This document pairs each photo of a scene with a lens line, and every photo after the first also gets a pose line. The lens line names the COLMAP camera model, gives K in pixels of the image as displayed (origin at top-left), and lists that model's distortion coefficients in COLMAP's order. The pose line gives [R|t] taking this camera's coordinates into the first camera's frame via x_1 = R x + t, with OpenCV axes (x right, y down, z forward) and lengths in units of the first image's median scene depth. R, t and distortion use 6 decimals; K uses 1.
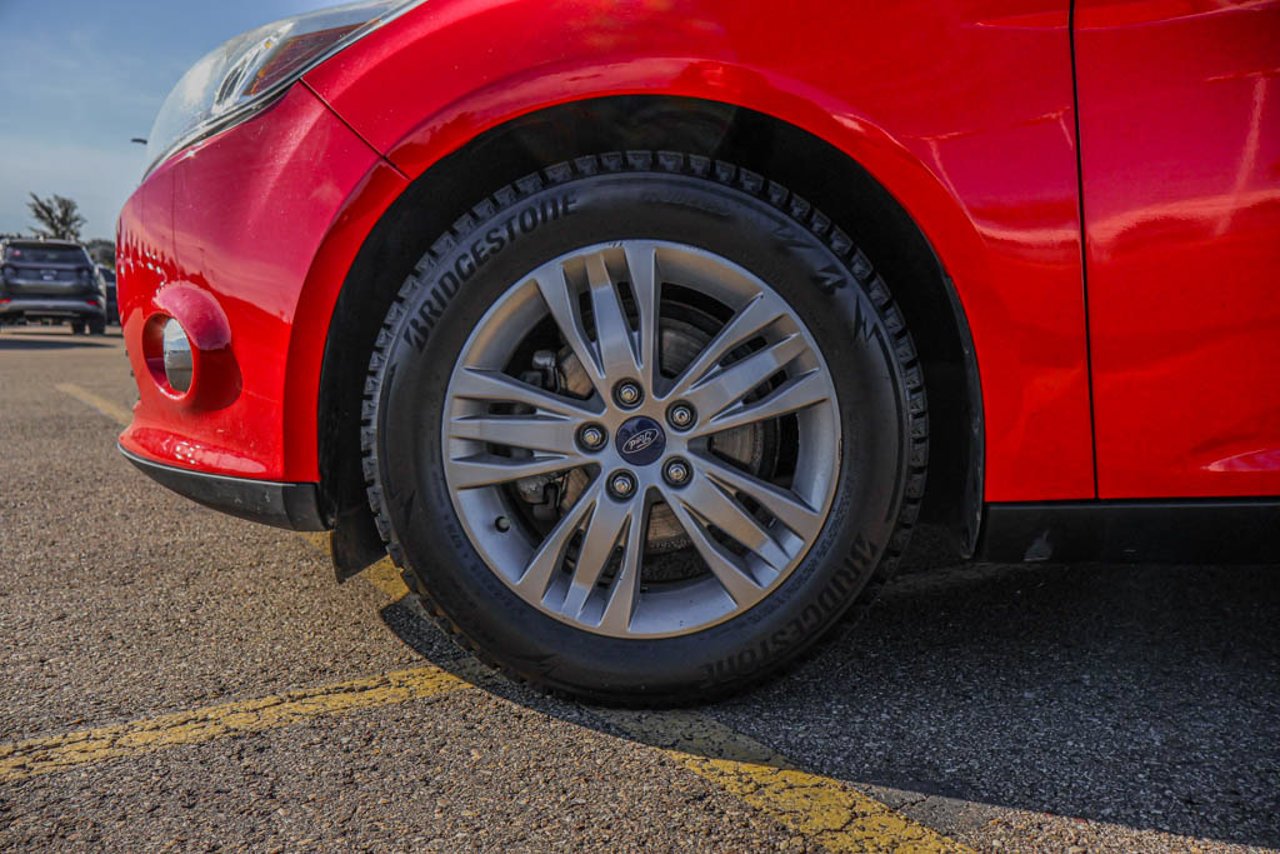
lens RADIAL K [[1630.8, 0, 640.0], [0, 1630.8, 427.0], [0, 0, 1]] dist [0.011725, 0.008071]
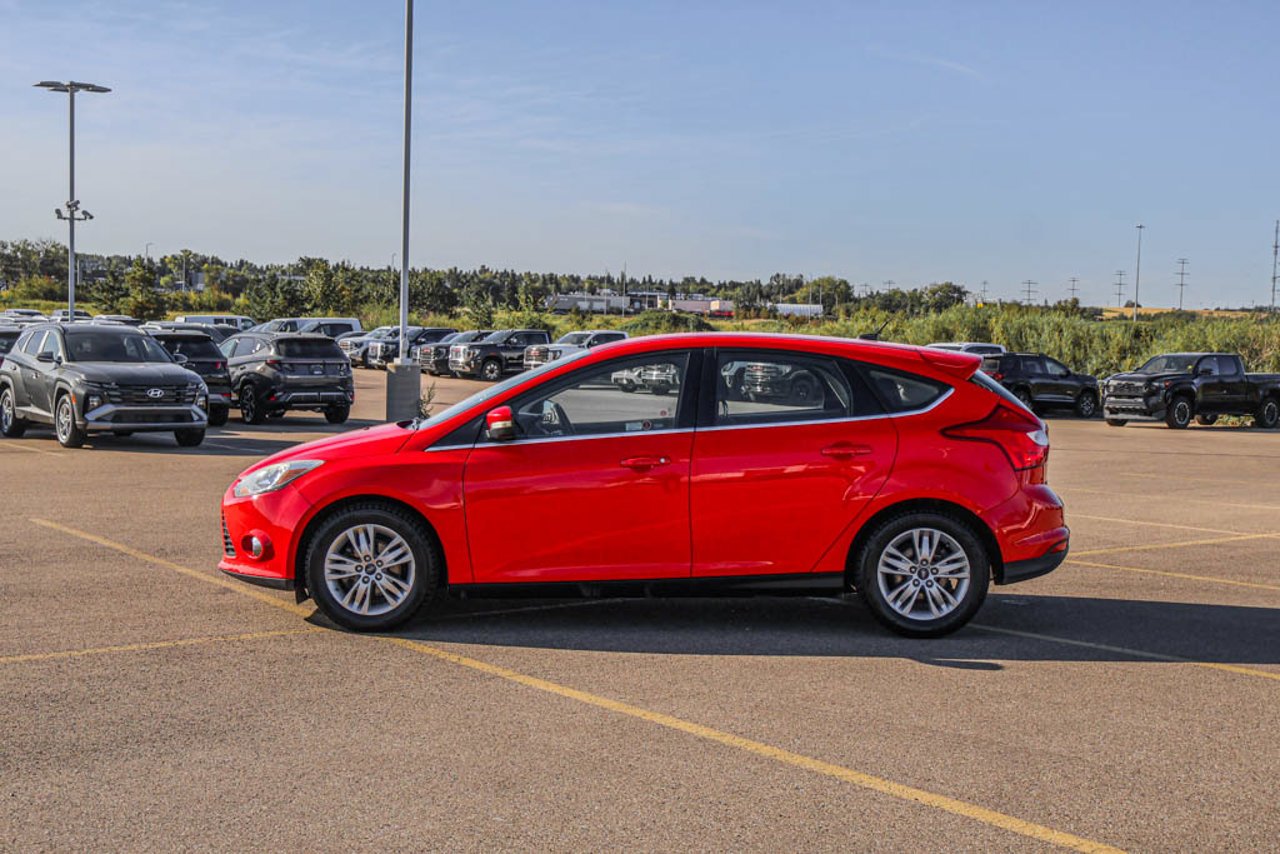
lens RADIAL K [[1630.8, 0, 640.0], [0, 1630.8, 427.0], [0, 0, 1]] dist [0.011725, 0.008071]
pose [[0.998293, 0.008845, 0.057737, 0.460045], [-0.004424, 0.997078, -0.076263, -0.041036], [-0.058243, 0.075877, 0.995415, -3.370502]]
